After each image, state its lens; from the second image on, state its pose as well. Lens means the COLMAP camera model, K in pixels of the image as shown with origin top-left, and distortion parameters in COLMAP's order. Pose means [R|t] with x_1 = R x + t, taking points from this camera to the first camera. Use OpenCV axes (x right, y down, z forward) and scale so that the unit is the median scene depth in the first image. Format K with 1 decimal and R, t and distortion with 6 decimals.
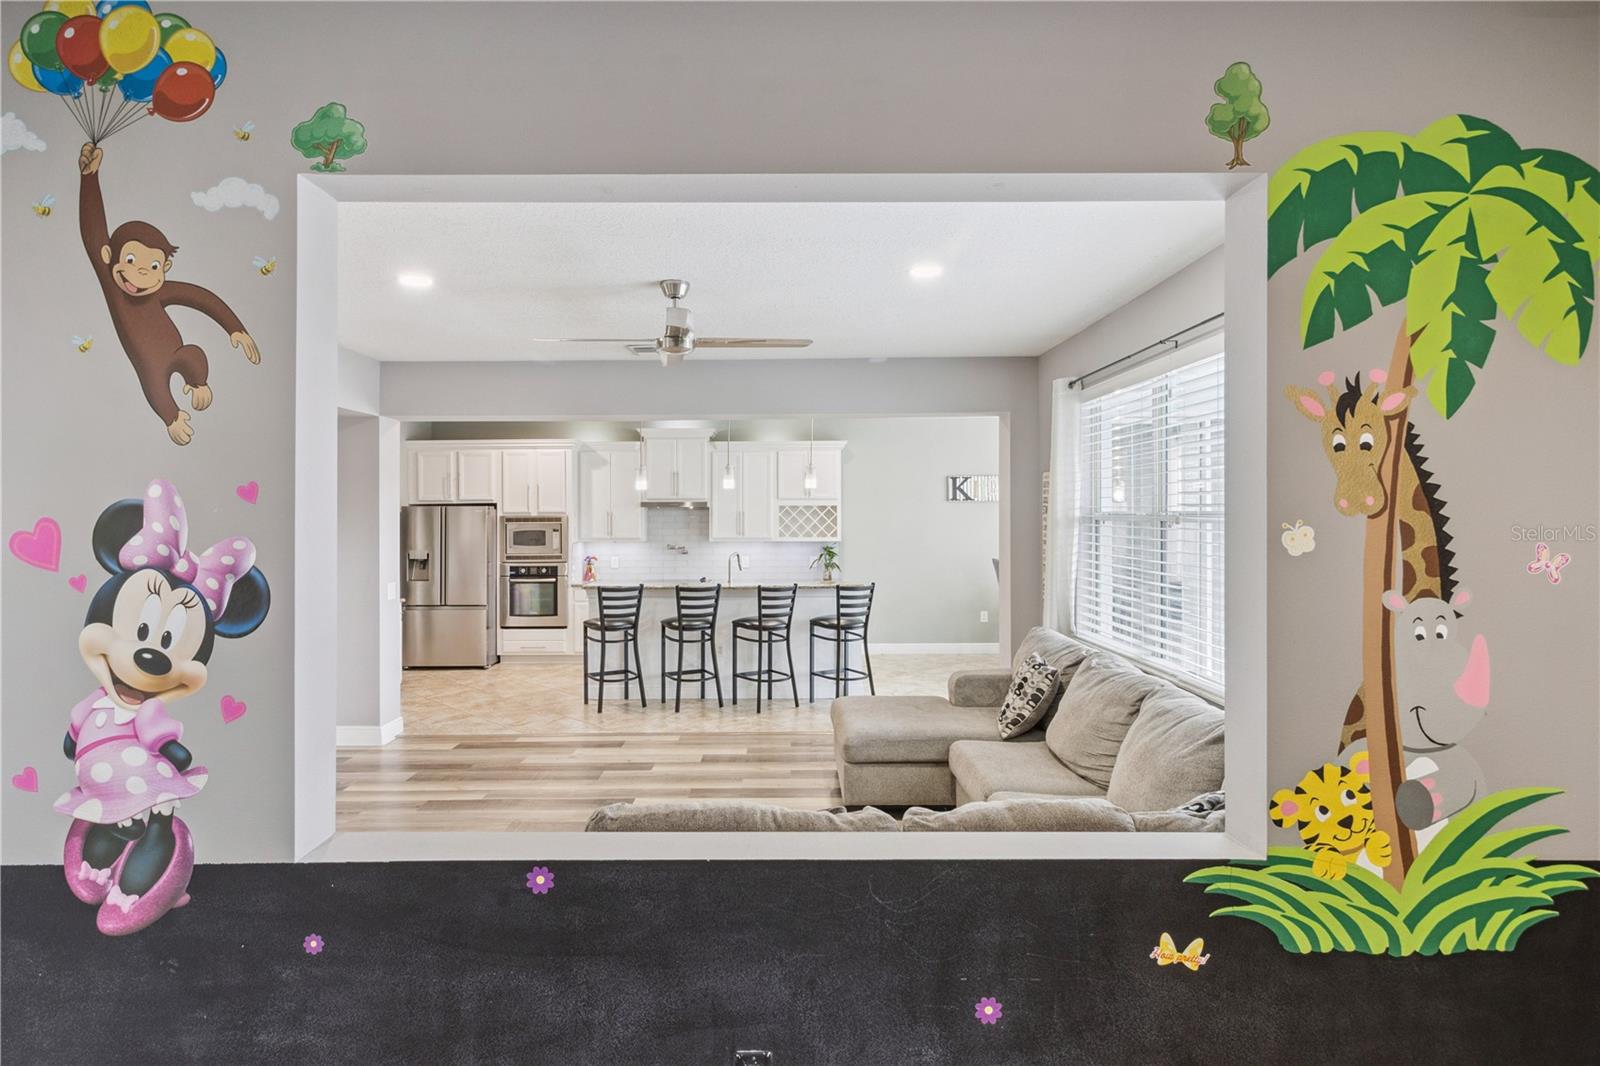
lens RADIAL K [[850.4, 0, 783.3], [0, 850.4, 511.0], [0, 0, 1]] dist [0.000874, -0.000678]
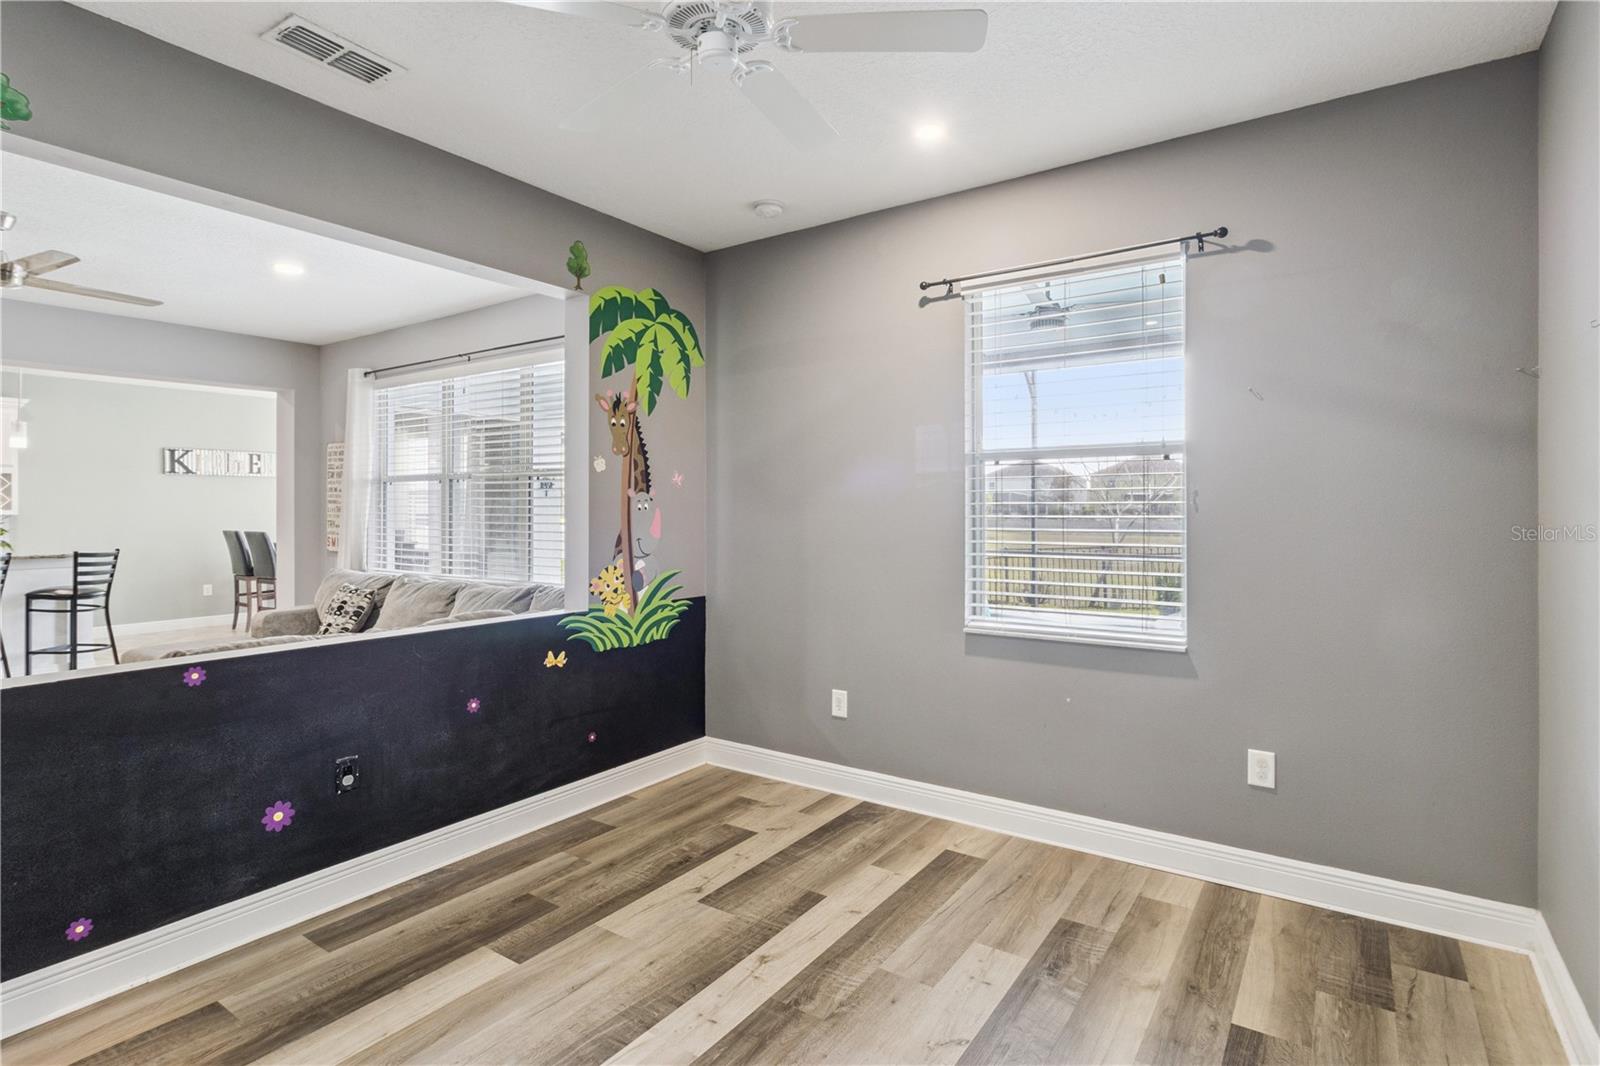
lens RADIAL K [[805.6, 0, 792.2], [0, 805.6, 510.8], [0, 0, 1]] dist [-0.000427, -0.000586]
pose [[0.570944, 0.000824, 0.820988, -0.332665], [-0.002965, 0.999995, 0.001058, 0.060343], [-0.820983, -0.003039, 0.570944, -0.243601]]
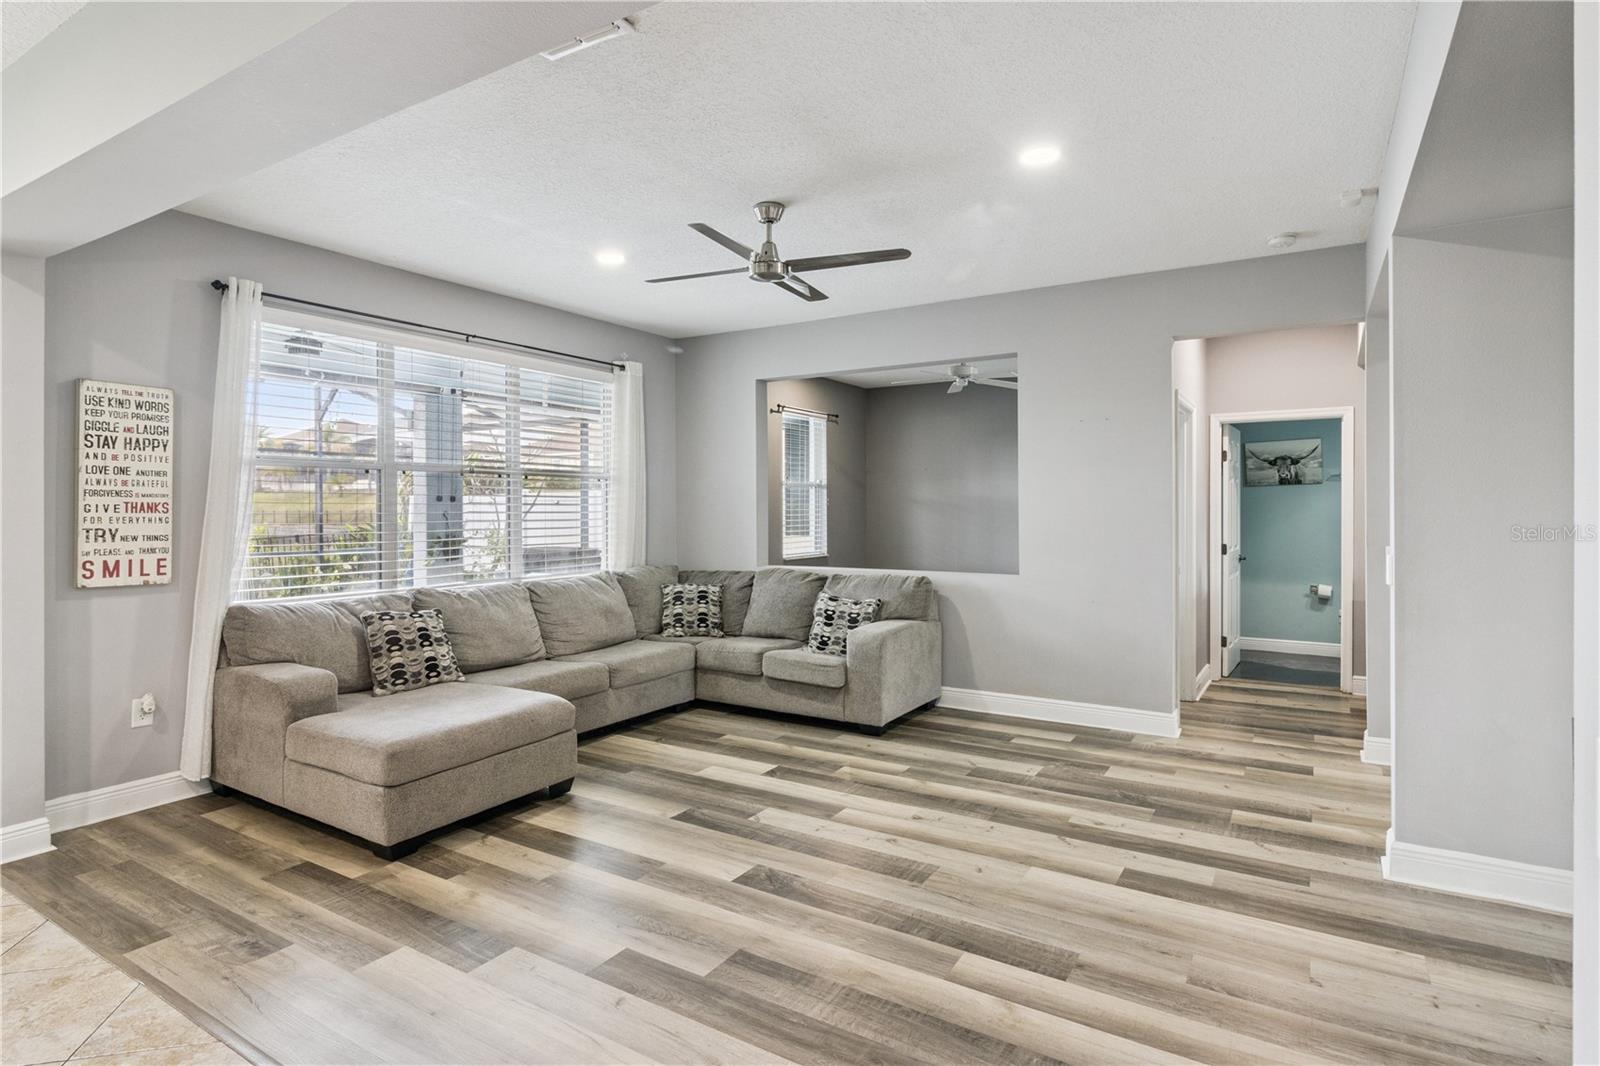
lens RADIAL K [[839.0, 0, 788.7], [0, 839.0, 511.3], [0, 0, 1]] dist [-0.001490, -0.001026]
pose [[-0.848090, 0.002960, 0.529844, -0.590951], [0.003792, 0.999993, 0.000483, 0.067953], [-0.529839, 0.002419, -0.848095, 1.643028]]
